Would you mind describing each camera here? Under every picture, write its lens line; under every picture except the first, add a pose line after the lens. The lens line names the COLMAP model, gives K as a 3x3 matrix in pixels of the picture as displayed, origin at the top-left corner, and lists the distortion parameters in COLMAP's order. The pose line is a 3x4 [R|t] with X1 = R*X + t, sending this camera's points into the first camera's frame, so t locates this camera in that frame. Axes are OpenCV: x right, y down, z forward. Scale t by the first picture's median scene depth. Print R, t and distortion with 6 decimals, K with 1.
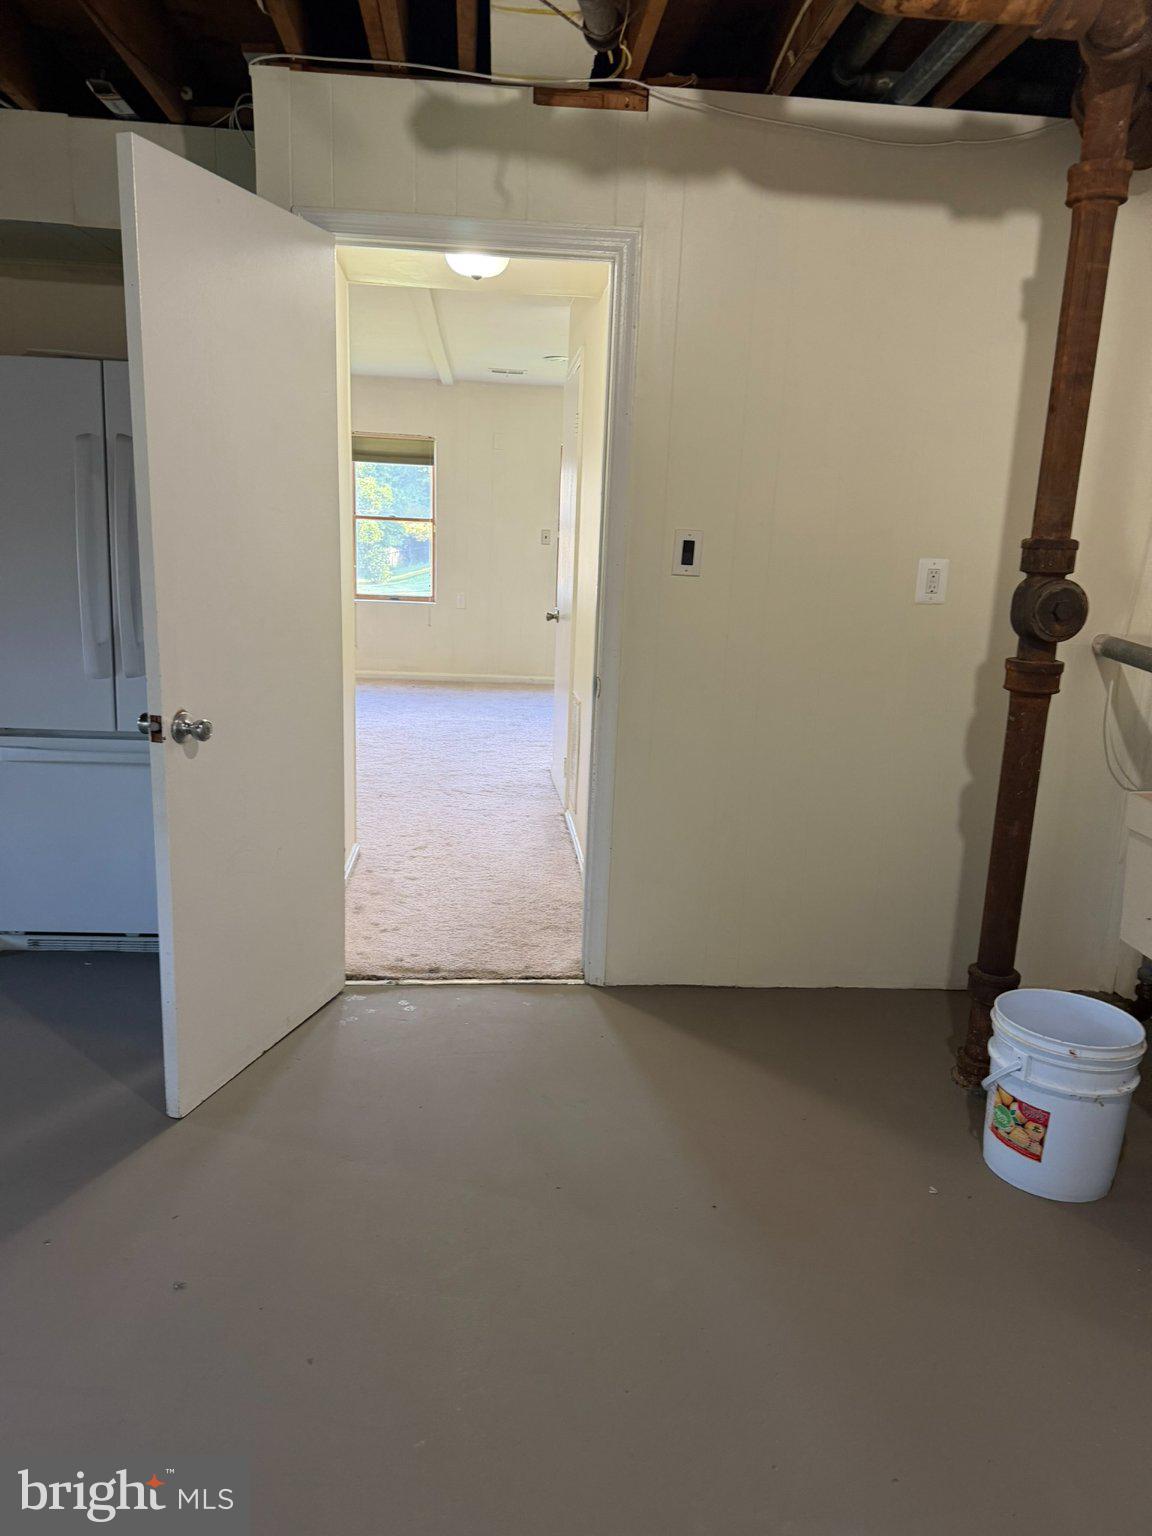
lens RADIAL K [[1118.0, 0, 576.0], [0, 1118.0, 768.0], [0, 0, 1]] dist [0.100258, -0.060780]
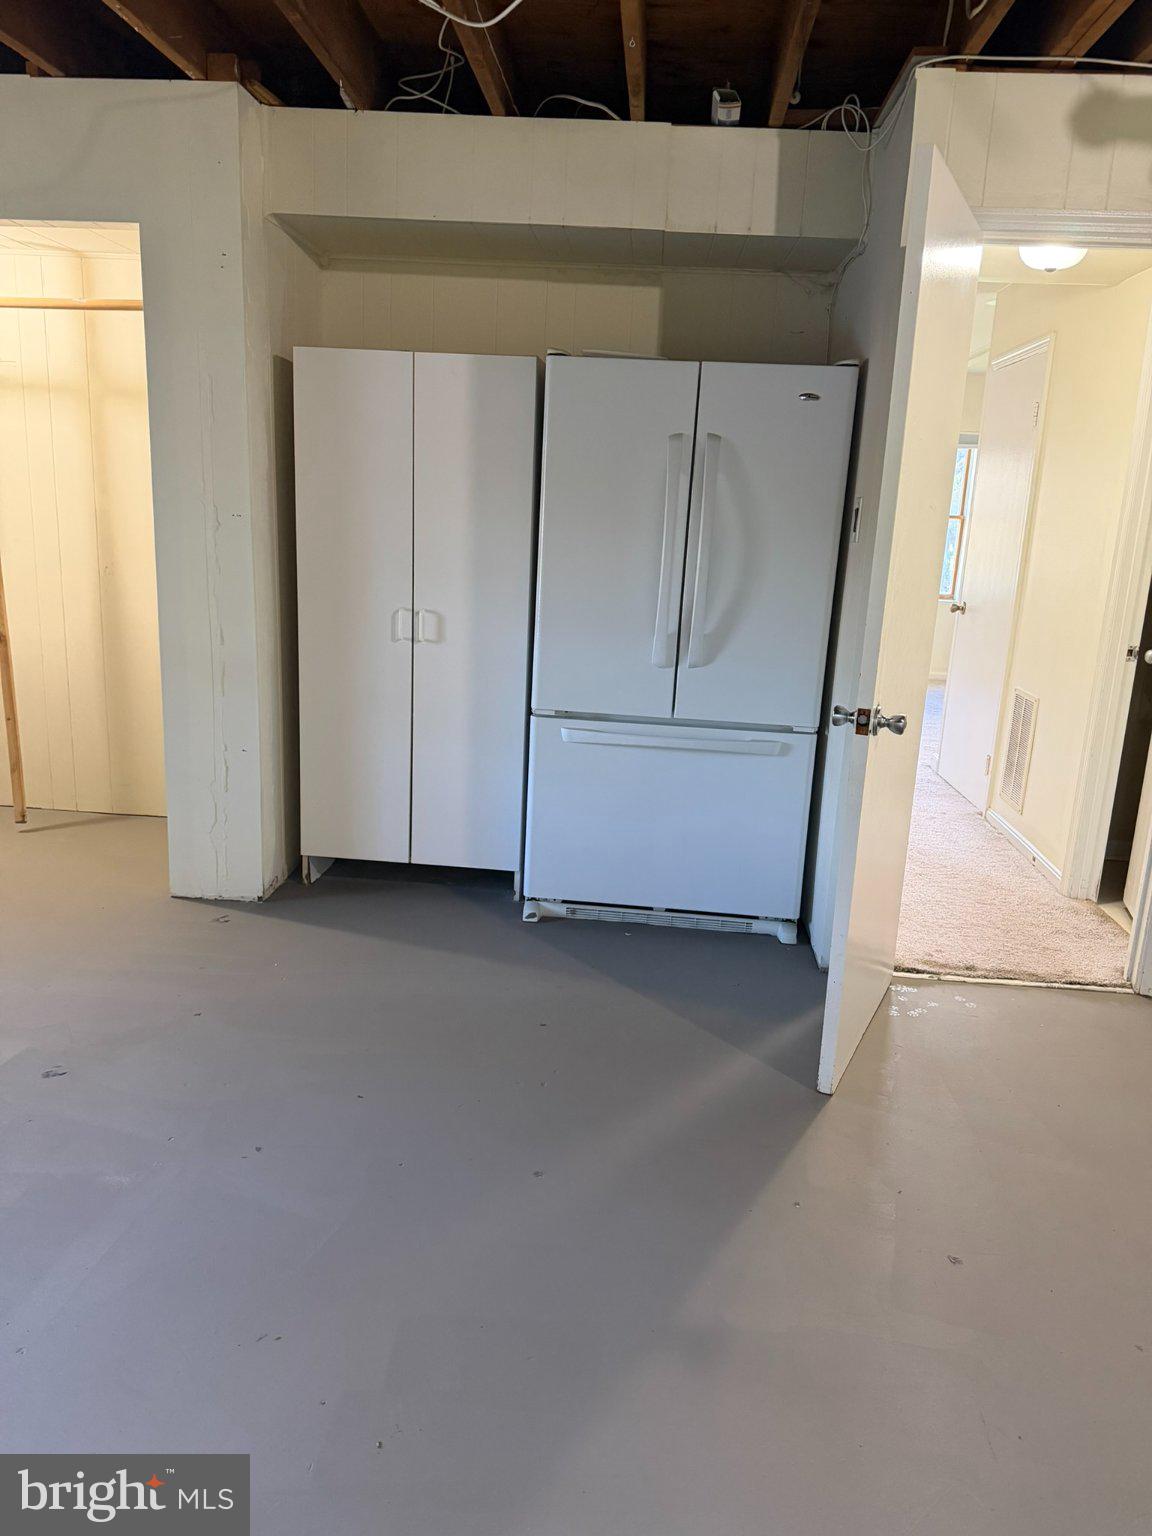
lens RADIAL K [[1119.3, 0, 578.5], [0, 1119.3, 778.3], [0, 0, 1]] dist [0.084079, -0.049247]
pose [[0.991511, 0.049567, -0.120208, -0.364100], [-0.046505, 0.998522, 0.028143, -0.001569], [0.121425, -0.022313, 0.992350, -0.044095]]
